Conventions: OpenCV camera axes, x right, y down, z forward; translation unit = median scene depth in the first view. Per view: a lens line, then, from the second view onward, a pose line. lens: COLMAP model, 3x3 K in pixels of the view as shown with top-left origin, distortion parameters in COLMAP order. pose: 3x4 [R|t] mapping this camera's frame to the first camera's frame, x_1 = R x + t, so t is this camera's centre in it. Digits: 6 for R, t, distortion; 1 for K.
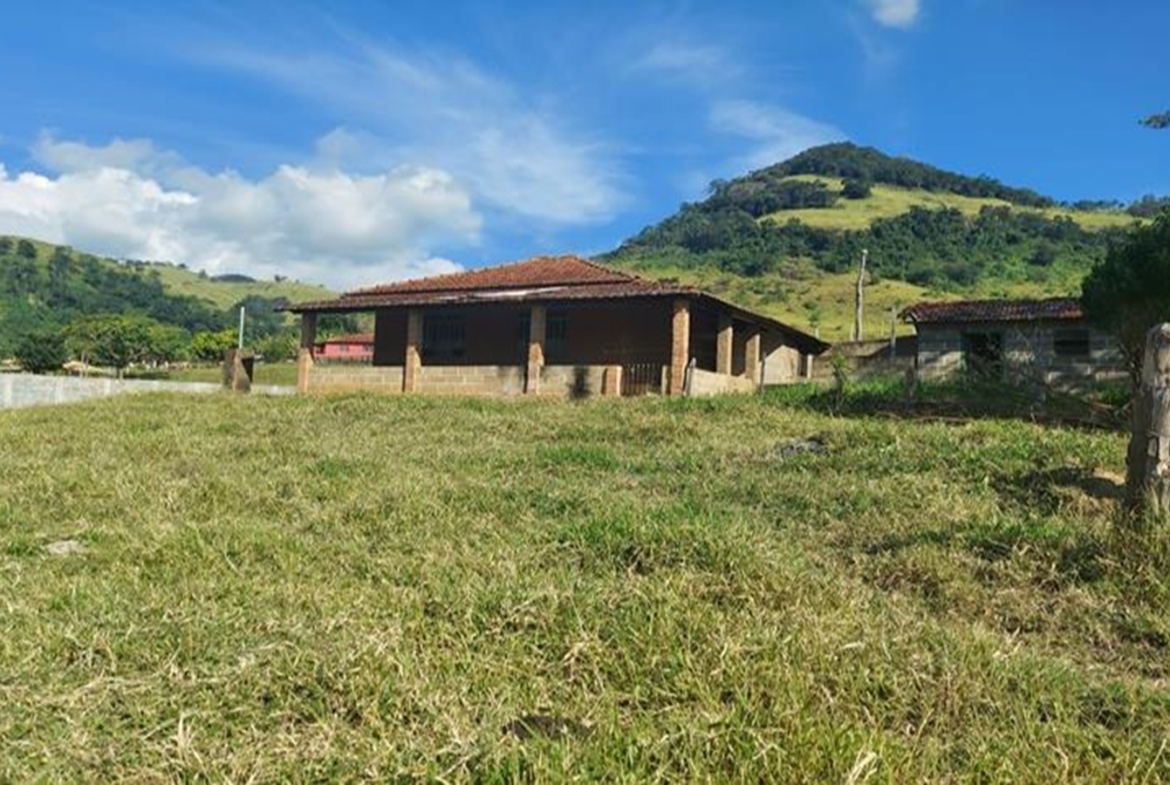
lens RADIAL K [[842.5, 0, 622.7], [0, 842.5, 434.5], [0, 0, 1]] dist [0.065499, -0.074997]
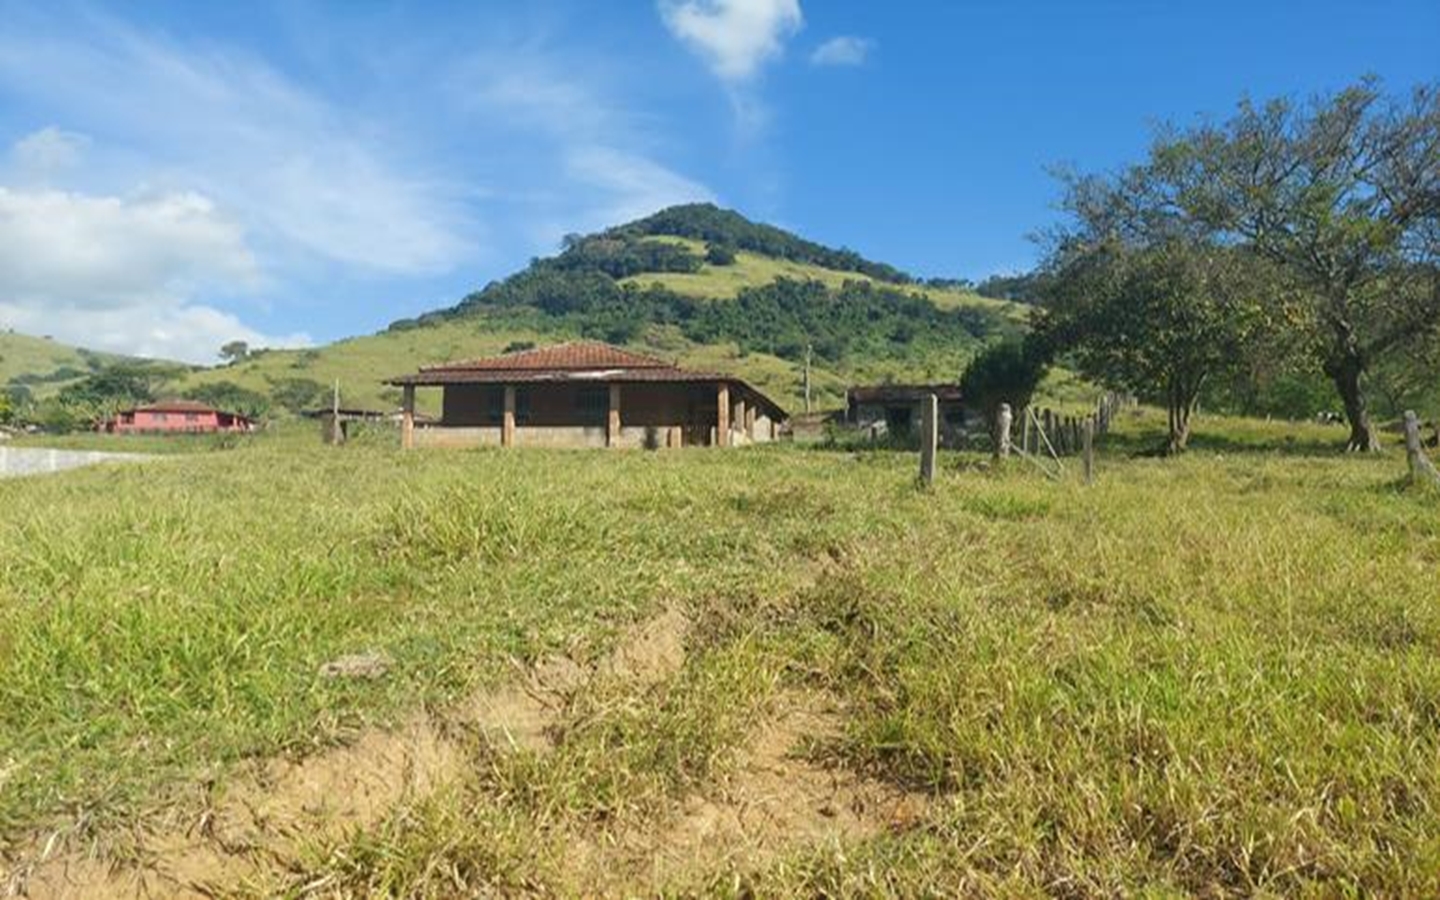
lens RADIAL K [[1035.4, 0, 733.7], [0, 1035.4, 481.5], [0, 0, 1]] dist [0.109248, -0.151684]
pose [[0.955382, -0.008879, 0.295240, -0.053657], [0.022884, 0.998769, -0.044015, 0.011241], [-0.294485, 0.048807, 0.954409, -0.087373]]
